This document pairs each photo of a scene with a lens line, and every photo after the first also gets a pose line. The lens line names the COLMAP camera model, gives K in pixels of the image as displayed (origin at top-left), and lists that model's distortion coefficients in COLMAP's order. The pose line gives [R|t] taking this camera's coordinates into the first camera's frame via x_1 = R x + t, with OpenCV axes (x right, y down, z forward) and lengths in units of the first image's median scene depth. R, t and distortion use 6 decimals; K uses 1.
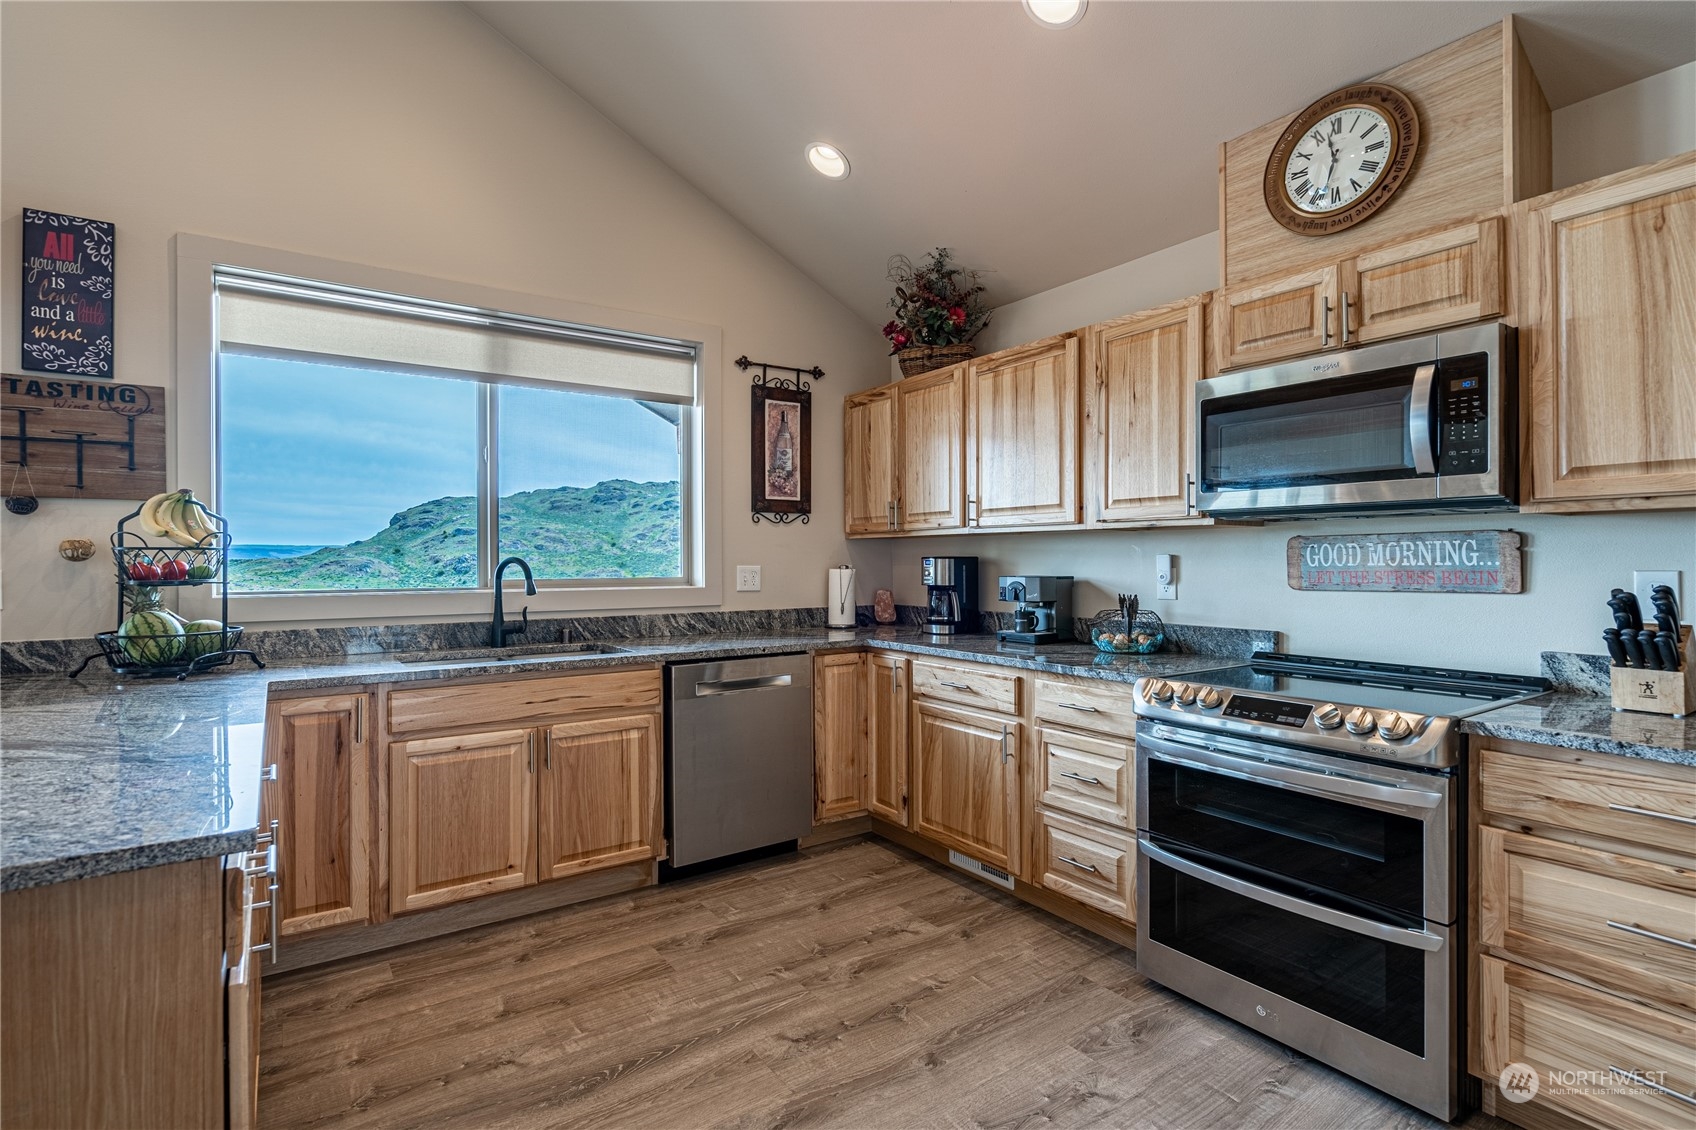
lens RADIAL K [[837.3, 0, 848.0], [0, 837.3, 565.0], [0, 0, 1]] dist [-0.003215, 0.001277]
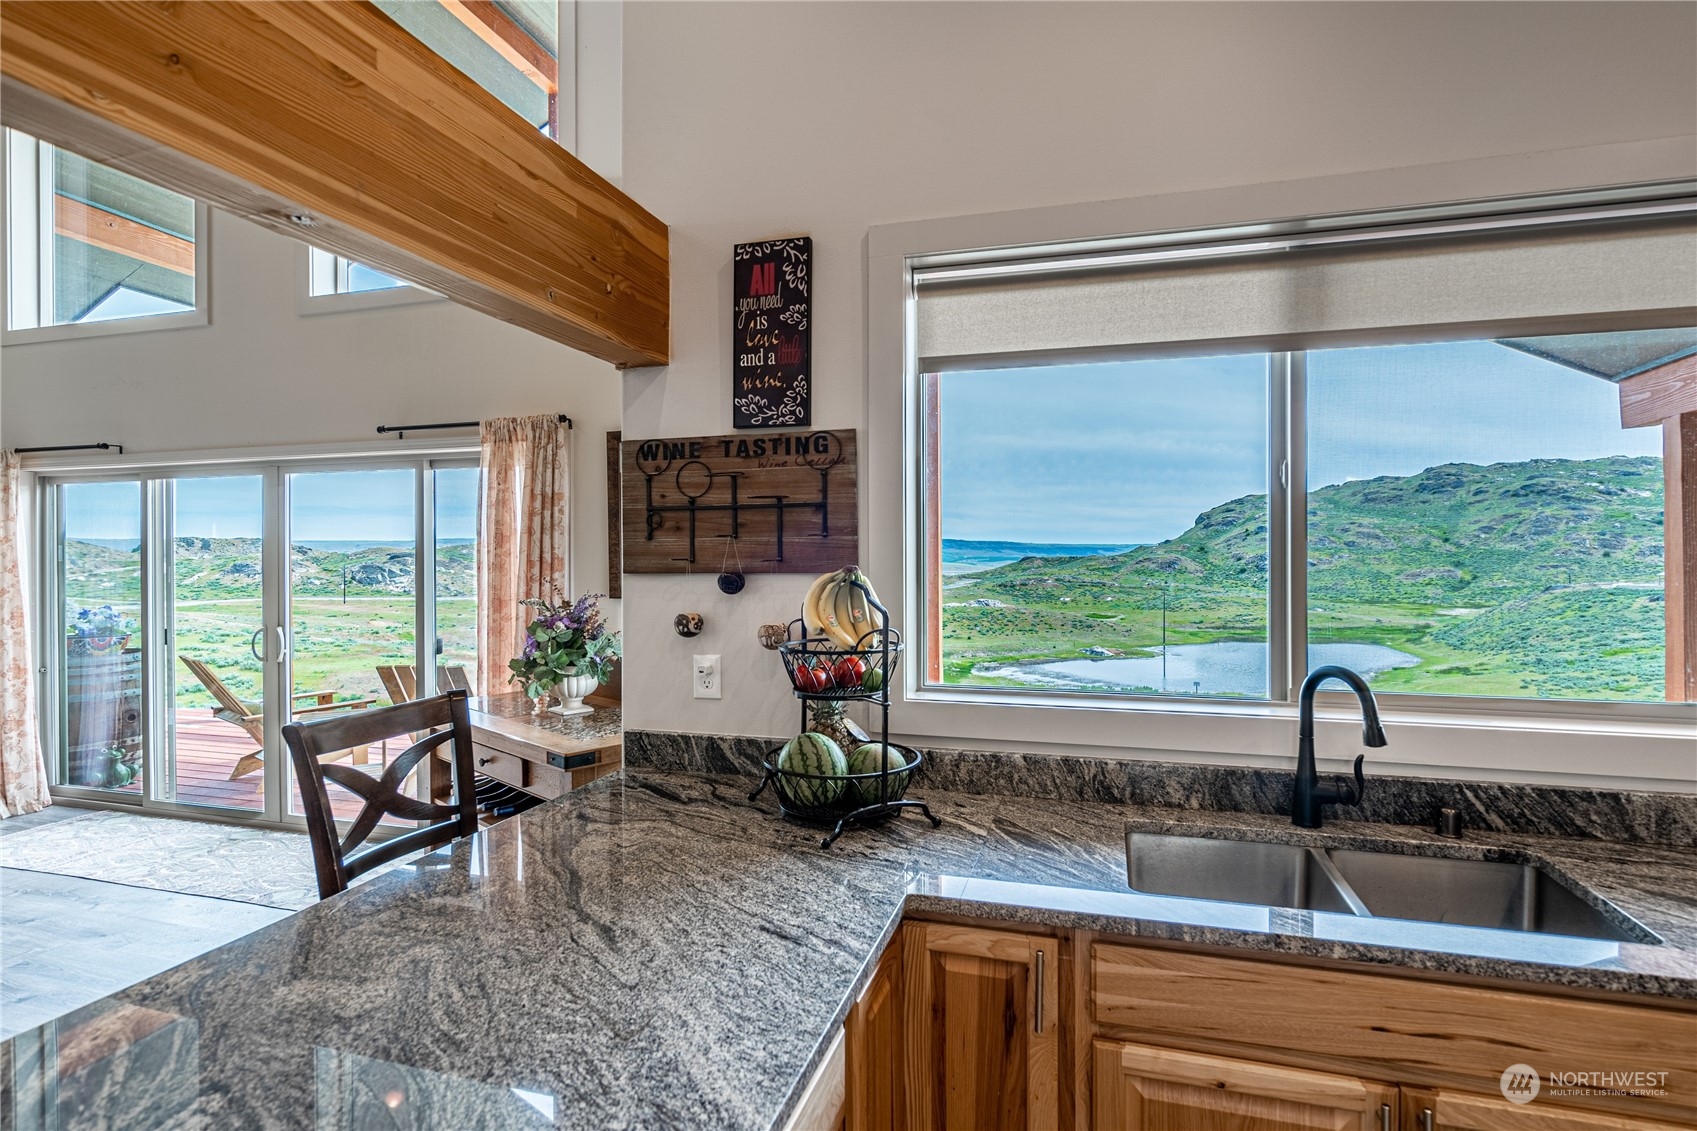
lens RADIAL K [[815.9, 0, 845.0], [0, 815.9, 552.0], [0, 0, 1]] dist [-0.004356, 0.000575]
pose [[0.615466, -0.001584, -0.788162, -0.226104], [-0.006907, 0.999949, -0.007404, -0.093253], [0.788133, 0.010000, 0.615424, 0.533735]]
